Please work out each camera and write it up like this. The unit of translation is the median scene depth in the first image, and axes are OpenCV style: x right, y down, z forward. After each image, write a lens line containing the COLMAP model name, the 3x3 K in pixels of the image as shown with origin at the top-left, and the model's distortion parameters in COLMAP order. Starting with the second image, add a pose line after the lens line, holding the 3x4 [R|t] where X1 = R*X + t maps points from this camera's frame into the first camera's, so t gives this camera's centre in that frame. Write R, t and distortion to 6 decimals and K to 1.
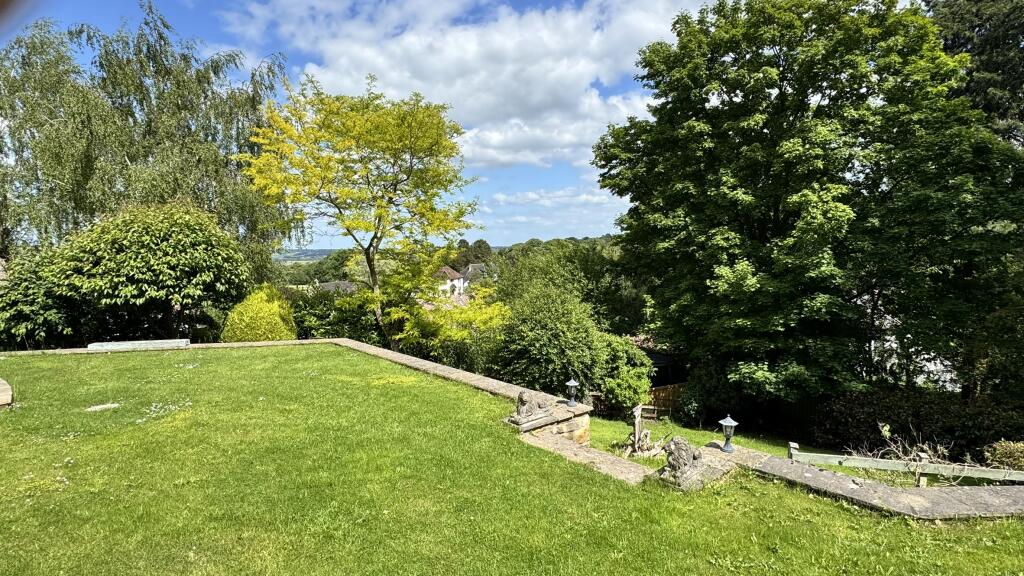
lens RADIAL K [[531.5, 0, 512.0], [0, 531.5, 288.0], [0, 0, 1]] dist [-0.000934, -0.000074]
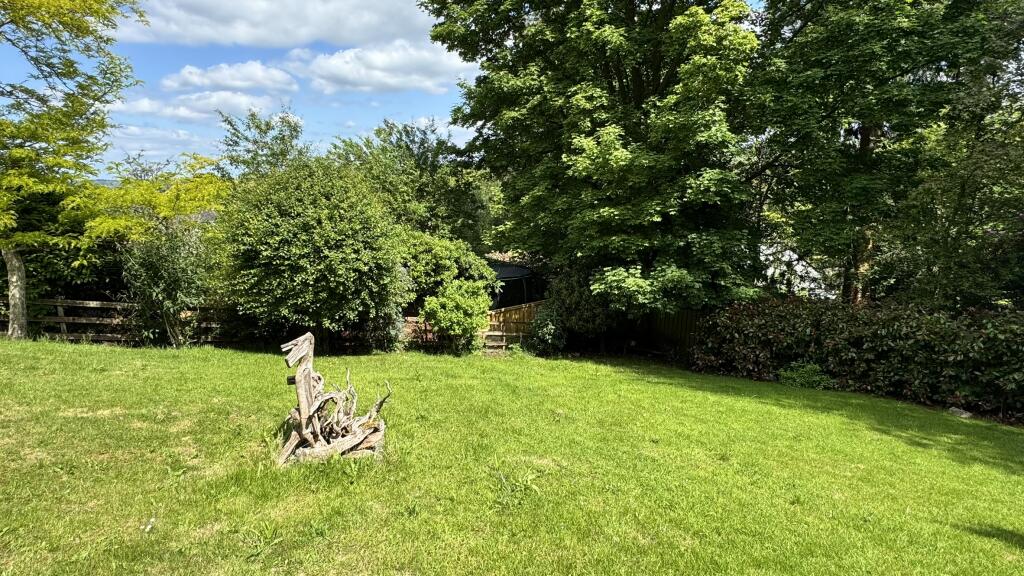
lens RADIAL K [[531.5, 0, 512.0], [0, 531.5, 288.0], [0, 0, 1]] dist [-0.000934, -0.000074]
pose [[0.981563, -0.039923, 0.186923, 0.157412], [0.015494, 0.991344, 0.130371, 0.067570], [-0.190510, -0.125071, 0.973685, 0.292153]]
